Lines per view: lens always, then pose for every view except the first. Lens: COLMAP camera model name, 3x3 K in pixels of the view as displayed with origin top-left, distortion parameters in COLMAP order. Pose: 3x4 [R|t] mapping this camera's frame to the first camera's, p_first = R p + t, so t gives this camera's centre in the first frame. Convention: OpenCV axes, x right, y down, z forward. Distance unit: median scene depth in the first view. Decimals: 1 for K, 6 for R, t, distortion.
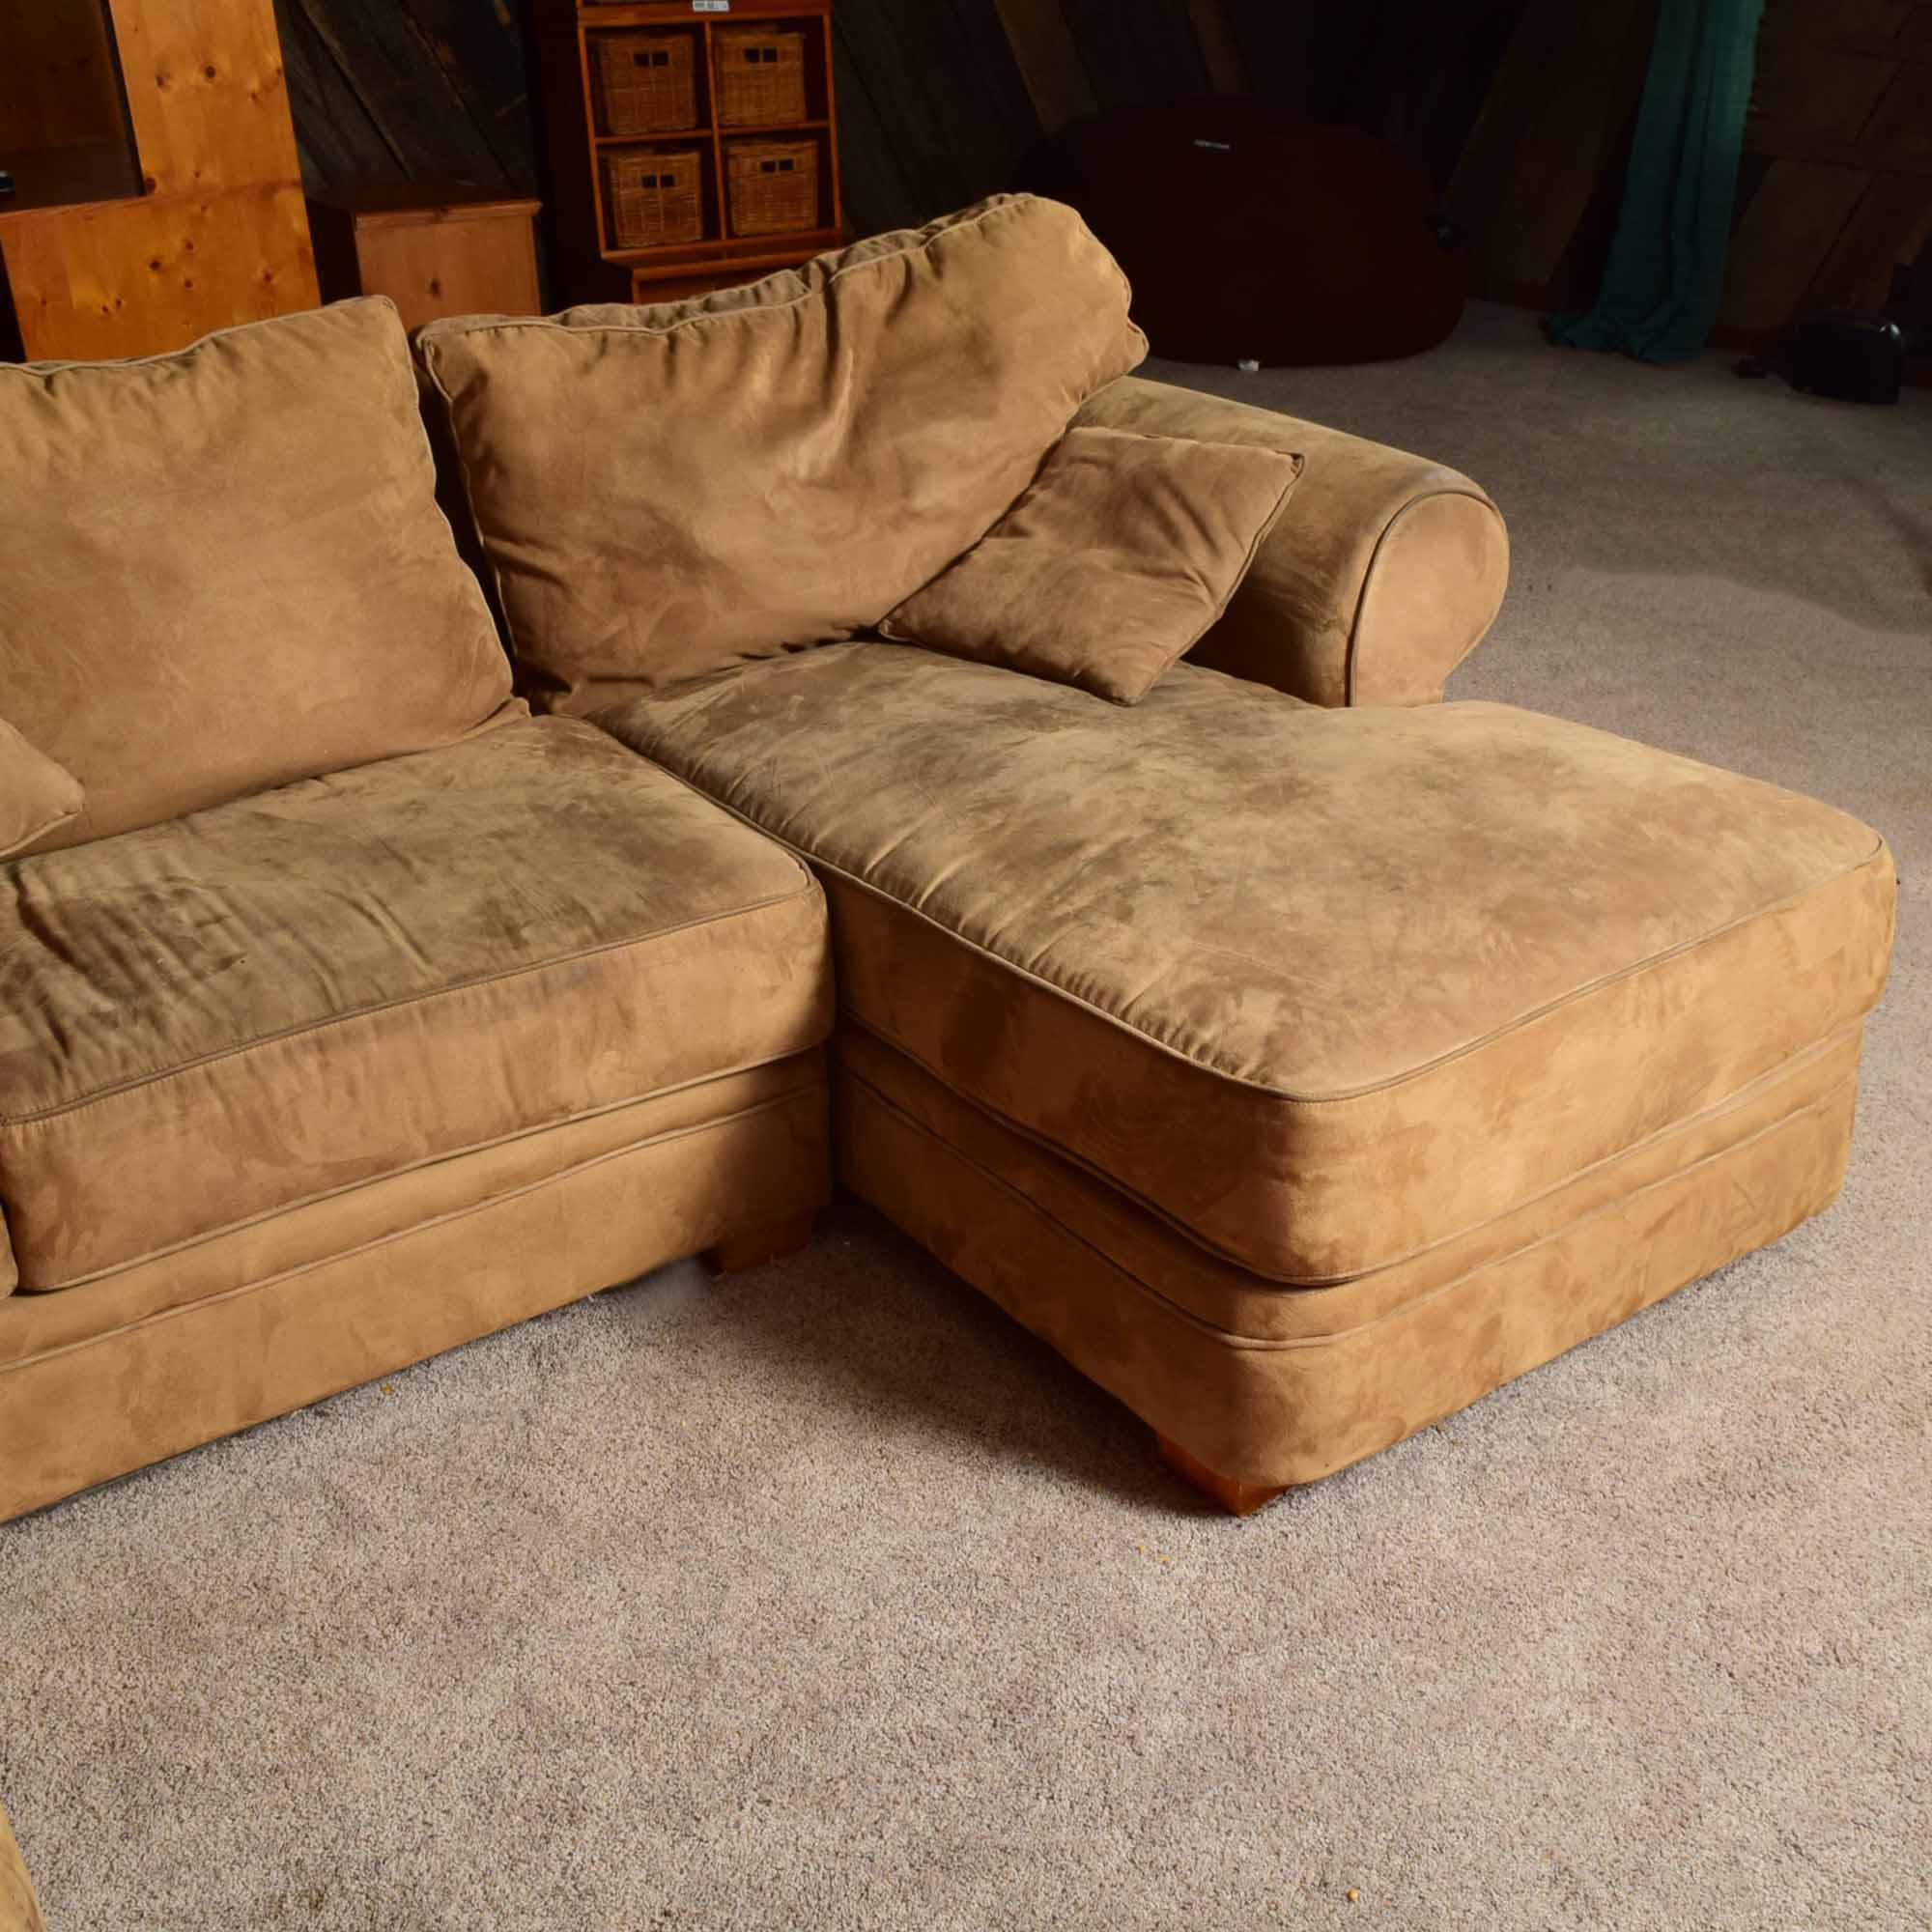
lens RADIAL K [[2203.4, 0, 1066.5], [0, 2203.4, 961.9], [0, 0, 1]] dist [-0.015377, 0.014410]
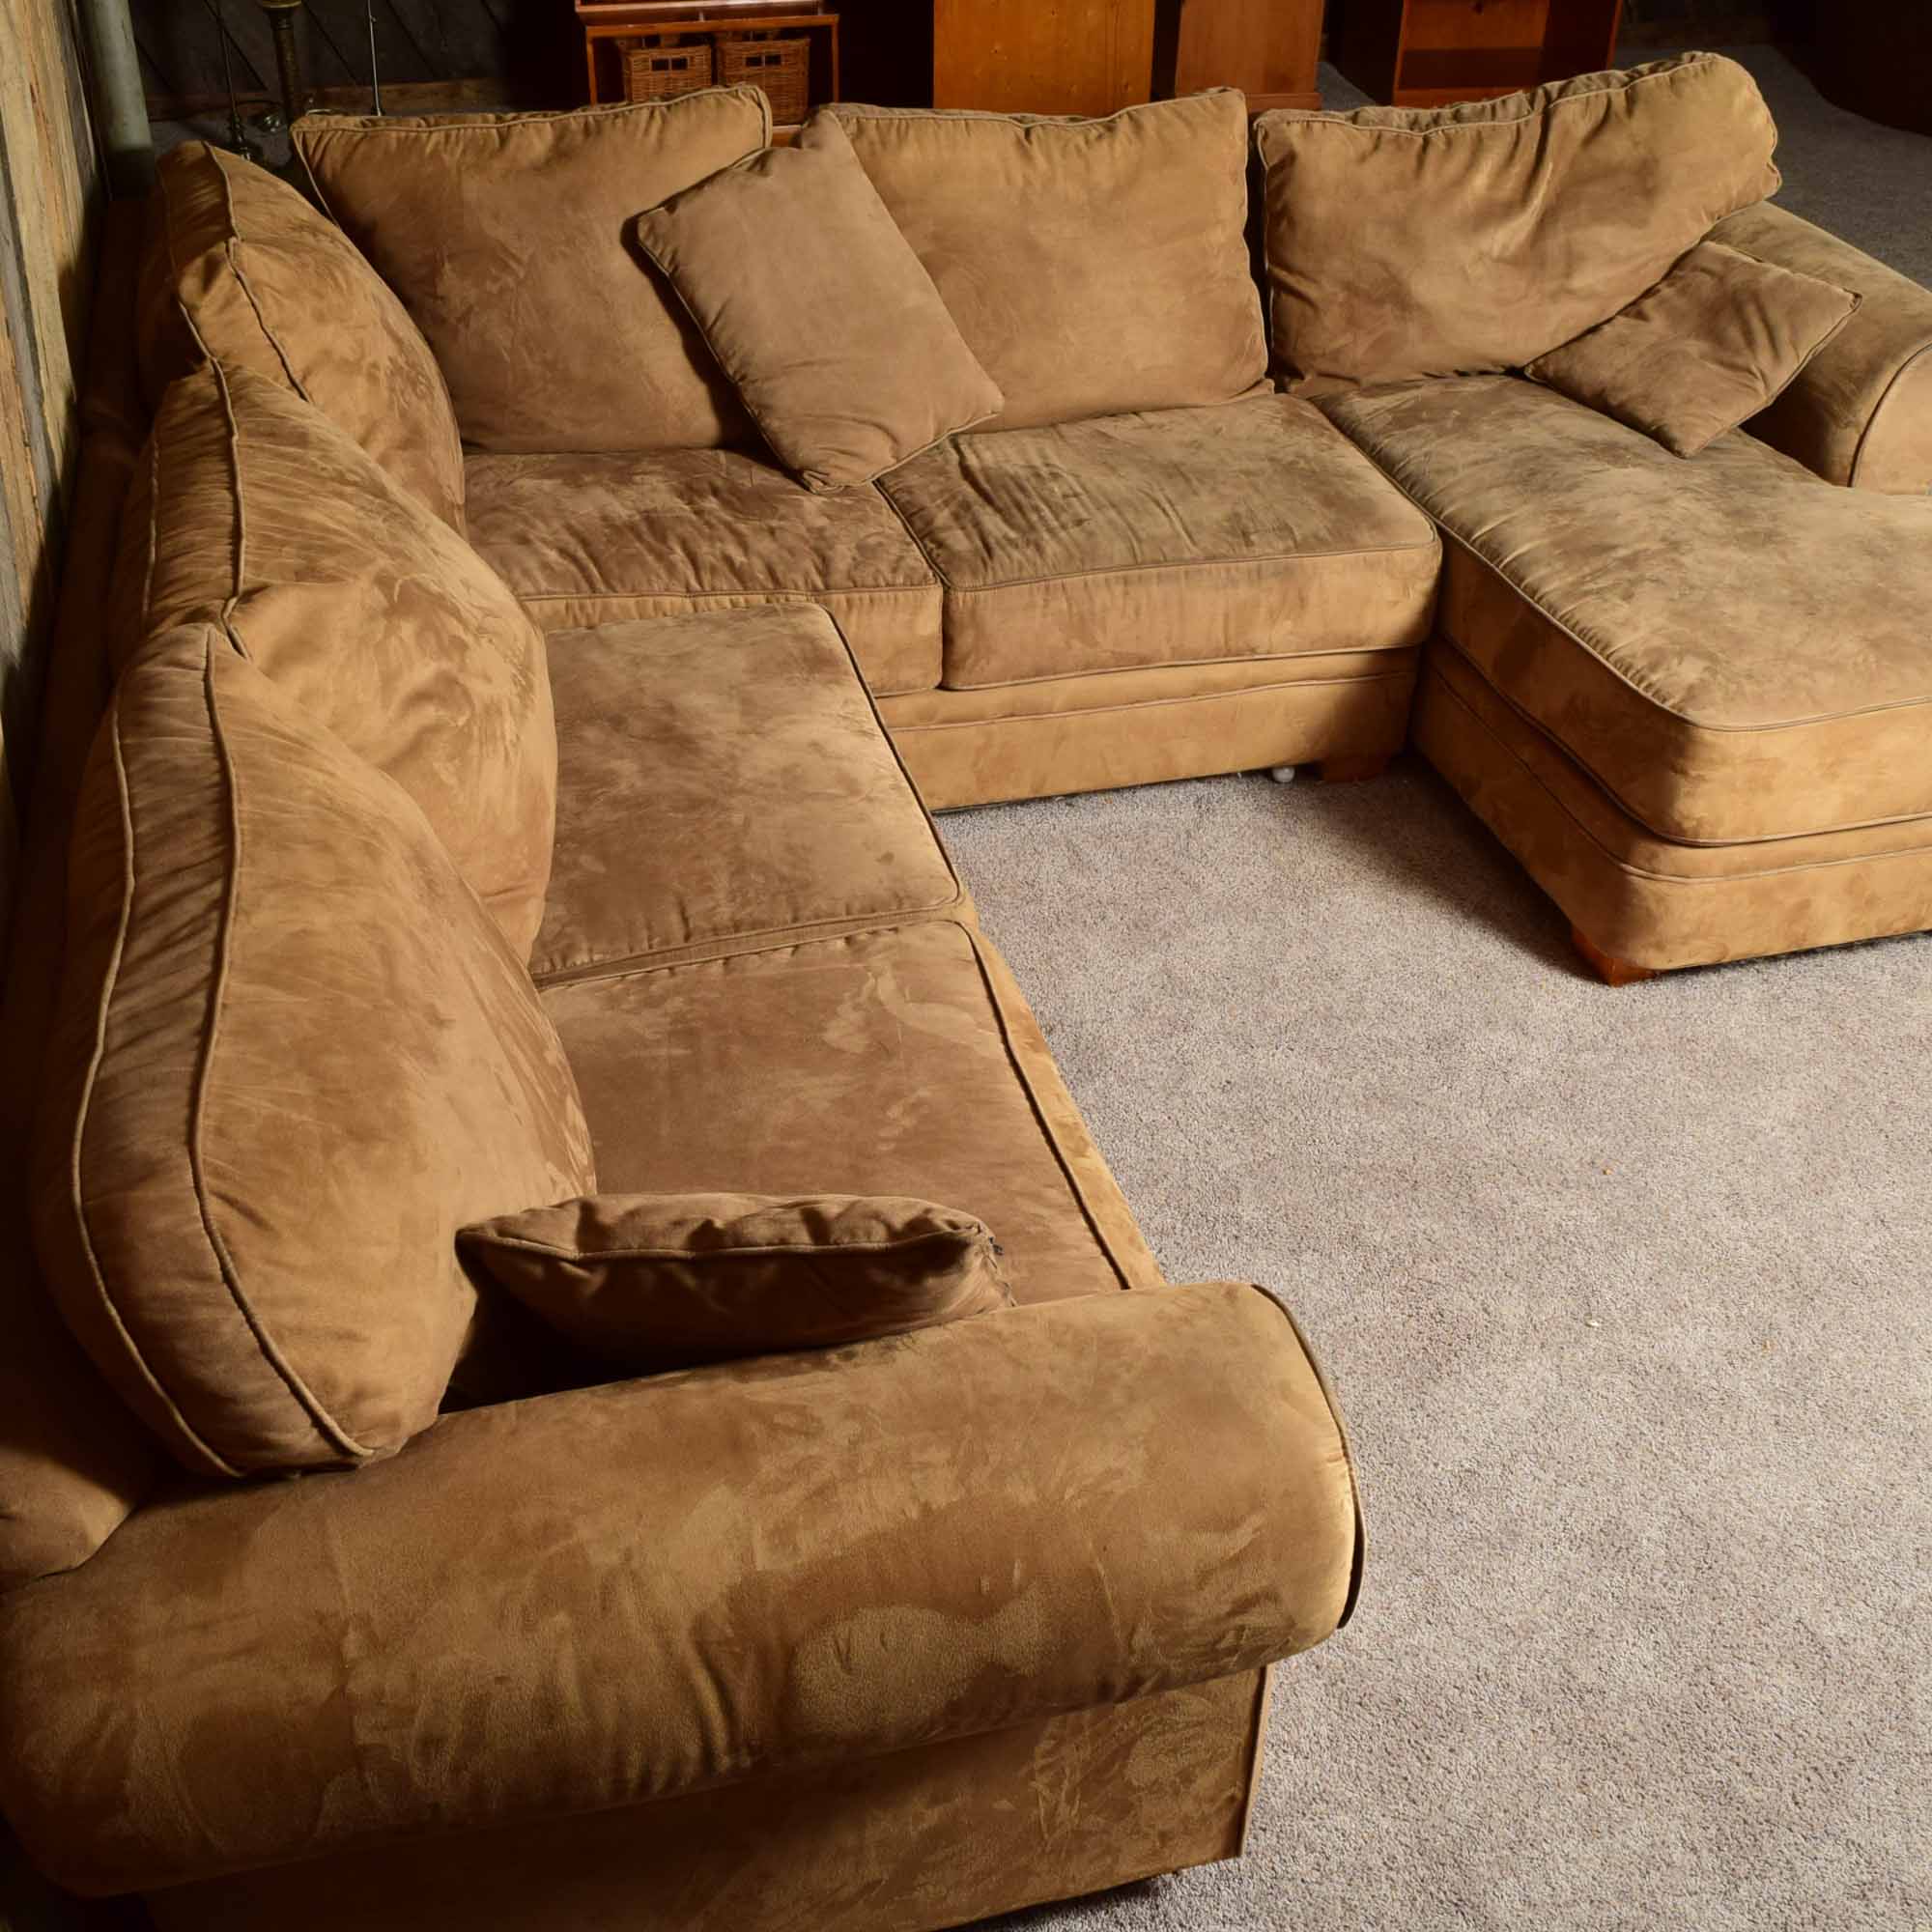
lens RADIAL K [[2253.8, 0, 959.4], [0, 2253.8, 948.7], [0, 0, 1]] dist [-0.022363, 0.014800]
pose [[0.931138, 0.234890, -0.278943, 0.081421], [-0.190520, 0.965574, 0.177111, 0.025376], [0.310942, -0.111771, 0.943834, -0.630060]]
